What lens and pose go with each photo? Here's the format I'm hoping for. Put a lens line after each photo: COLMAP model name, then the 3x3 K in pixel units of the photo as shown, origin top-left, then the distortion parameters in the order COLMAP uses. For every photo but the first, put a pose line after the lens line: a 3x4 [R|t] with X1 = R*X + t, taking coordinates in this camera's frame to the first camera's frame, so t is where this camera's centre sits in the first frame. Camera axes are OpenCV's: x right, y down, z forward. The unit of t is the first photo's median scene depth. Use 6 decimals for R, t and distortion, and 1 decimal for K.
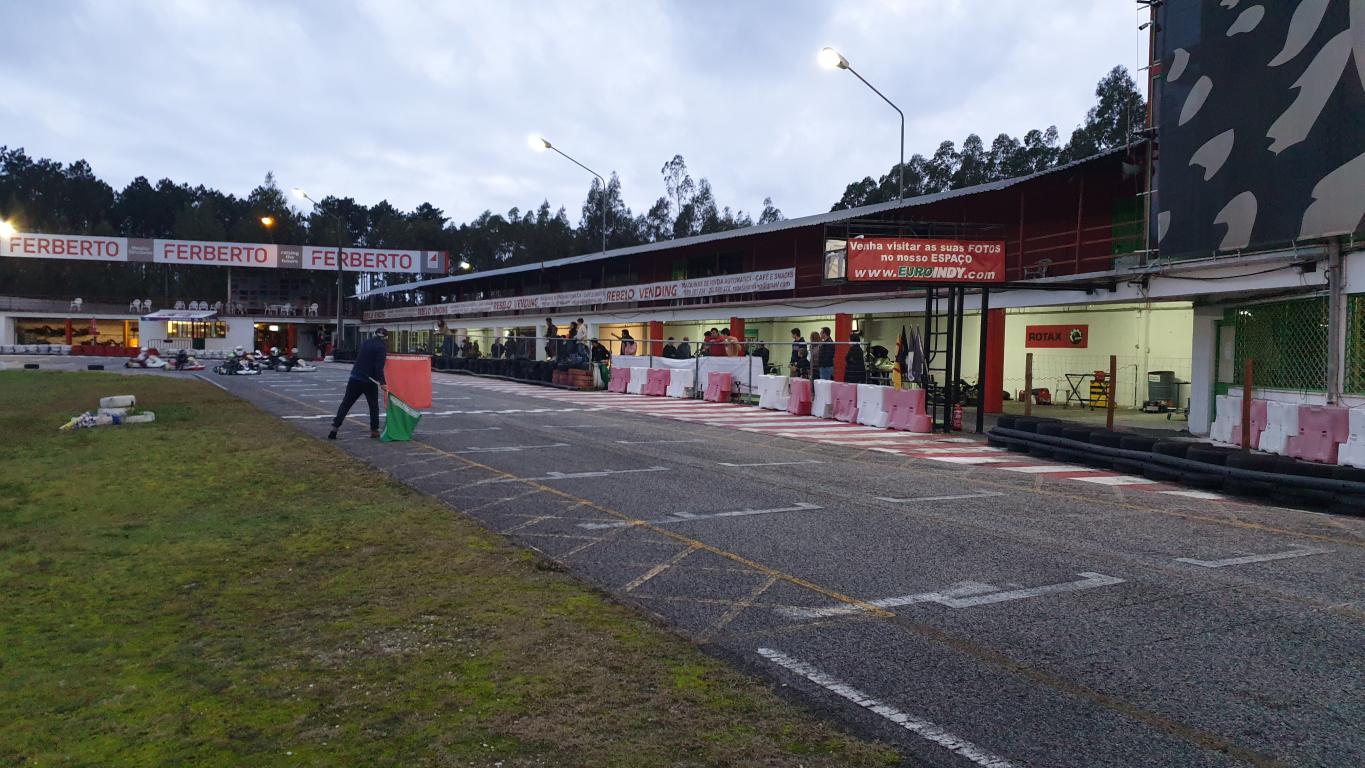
lens RADIAL K [[1066.5, 0, 657.7], [0, 1066.5, 392.7], [0, 0, 1]] dist [0.020354, -0.006123]
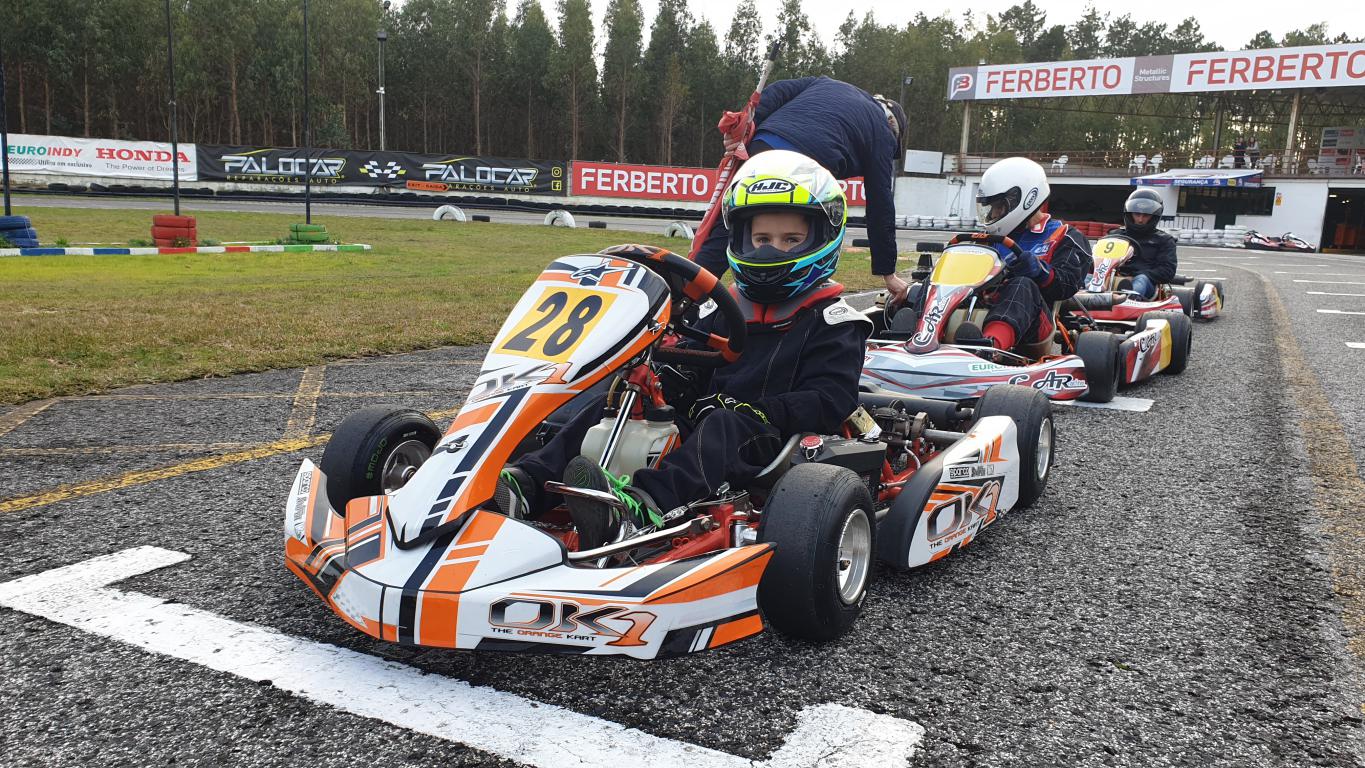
lens RADIAL K [[1066.5, 0, 682.9], [0, 1066.5, 392.1], [0, 0, 1]] dist [0.020354, -0.006123]
pose [[0.579005, 0.143635, -0.802573, -0.104797], [-0.069940, 0.989481, 0.126629, -0.007128], [0.812319, -0.017186, 0.582960, 0.396362]]
